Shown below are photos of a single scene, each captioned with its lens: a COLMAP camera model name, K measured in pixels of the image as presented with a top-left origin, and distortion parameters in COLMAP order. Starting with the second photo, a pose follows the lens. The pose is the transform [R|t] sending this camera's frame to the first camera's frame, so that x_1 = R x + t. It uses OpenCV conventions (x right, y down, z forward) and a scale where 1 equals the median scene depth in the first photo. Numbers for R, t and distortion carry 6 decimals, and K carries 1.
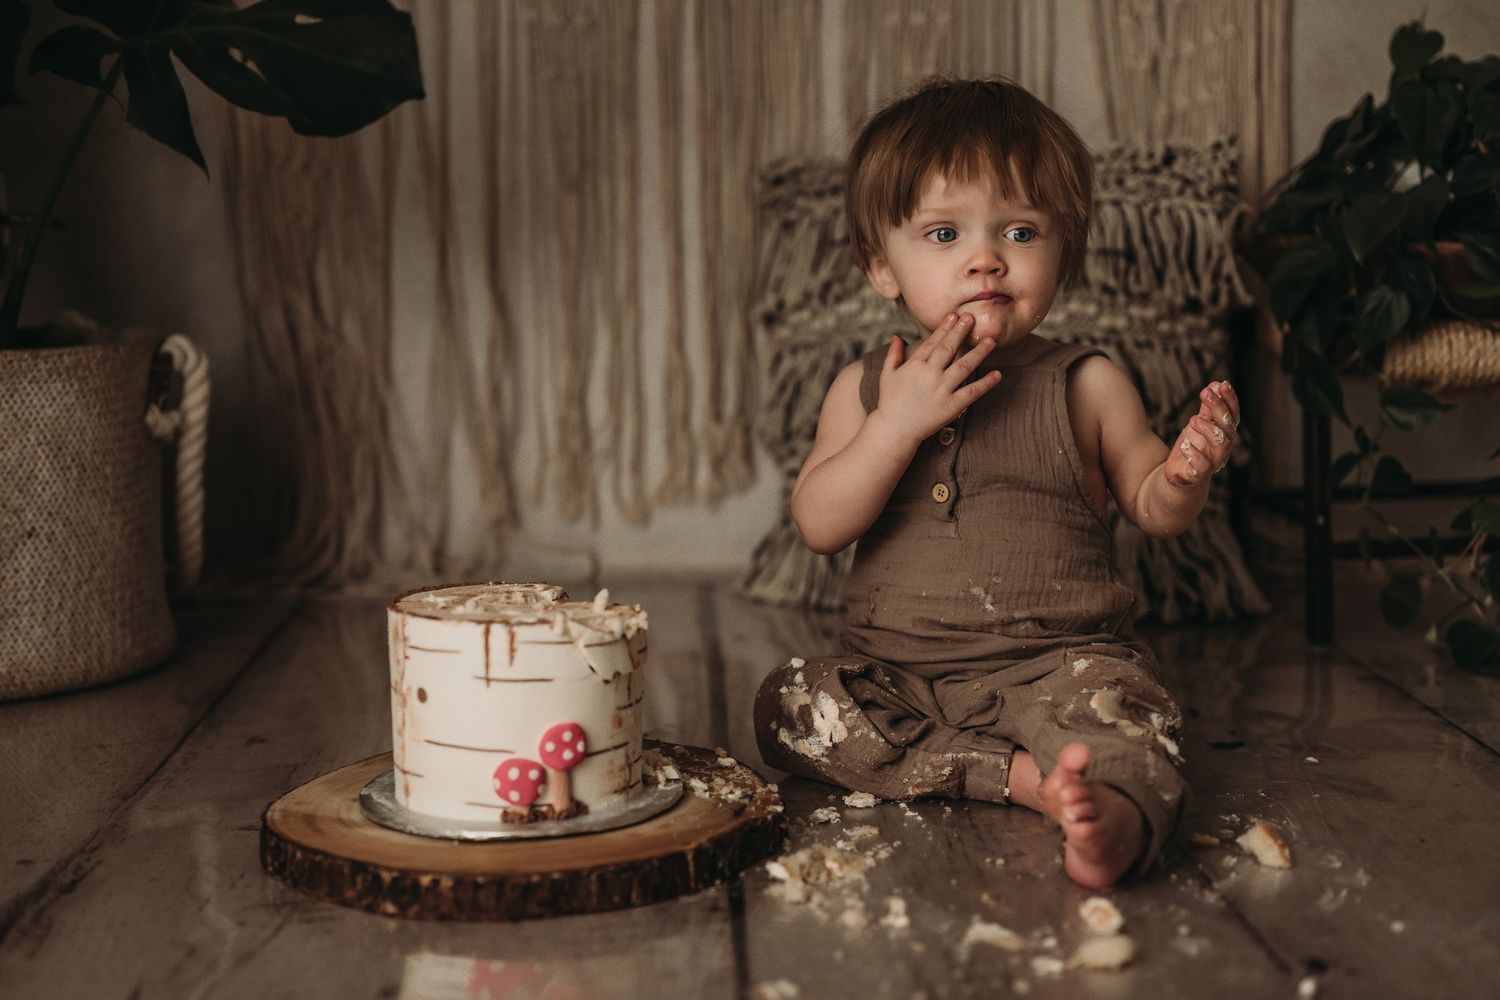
lens RADIAL K [[2156.3, 0, 732.1], [0, 2156.3, 502.9], [0, 0, 1]] dist [0.001936, -0.018138]
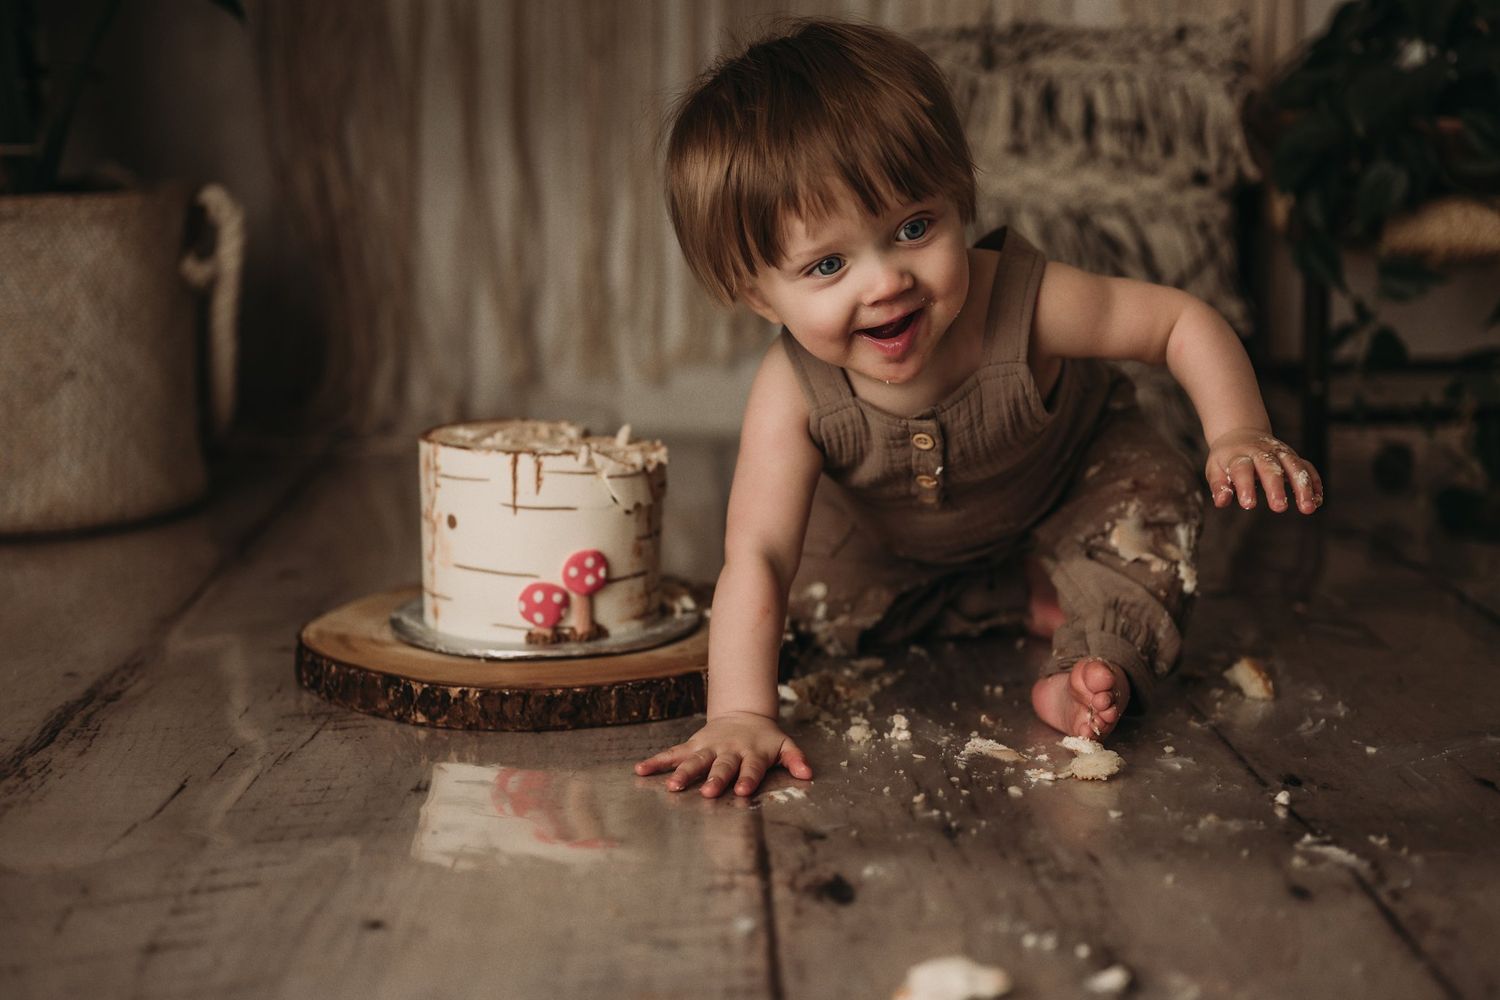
lens RADIAL K [[2148.7, 0, 754.0], [0, 2148.7, 500.5], [0, 0, 1]] dist [-0.000374, -0.039287]
pose [[0.999820, 0.018113, 0.005576, -0.002722], [-0.018357, 0.998712, 0.047296, 0.026253], [-0.004713, -0.047390, 0.998865, -0.043481]]
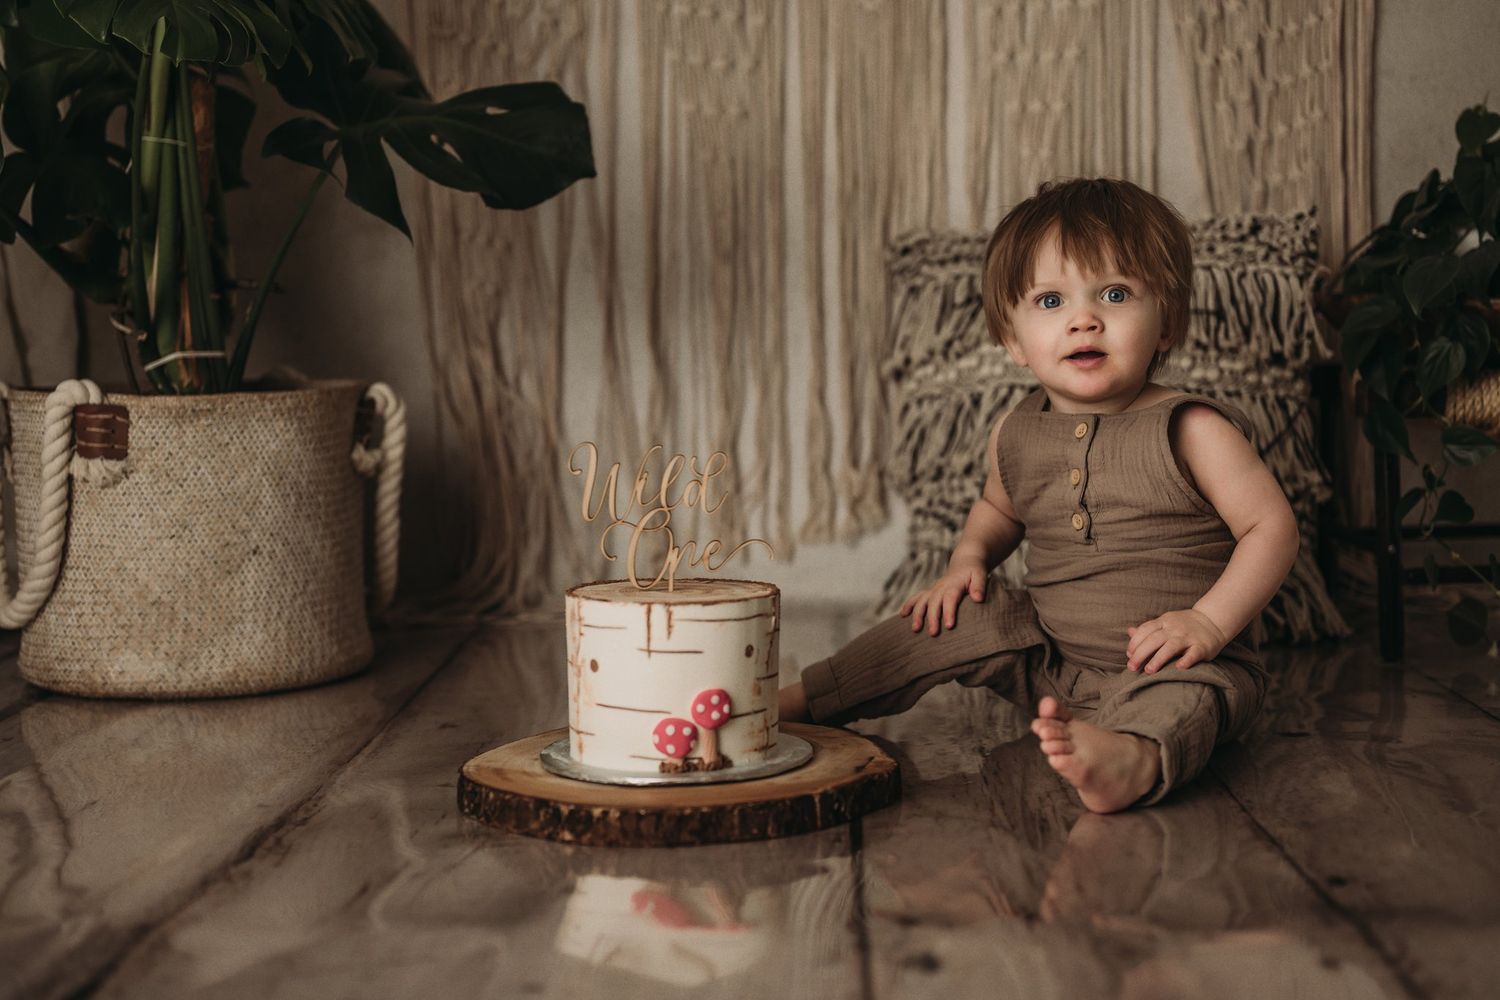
lens RADIAL K [[2147.4, 0, 753.1], [0, 2147.4, 476.6], [0, 0, 1]] dist [0.010562, -0.103120]
pose [[0.998197, 0.001139, -0.060012, 0.015299], [-0.004450, 0.998472, -0.055079, 0.048735], [0.059858, 0.055246, 0.996677, -0.183688]]
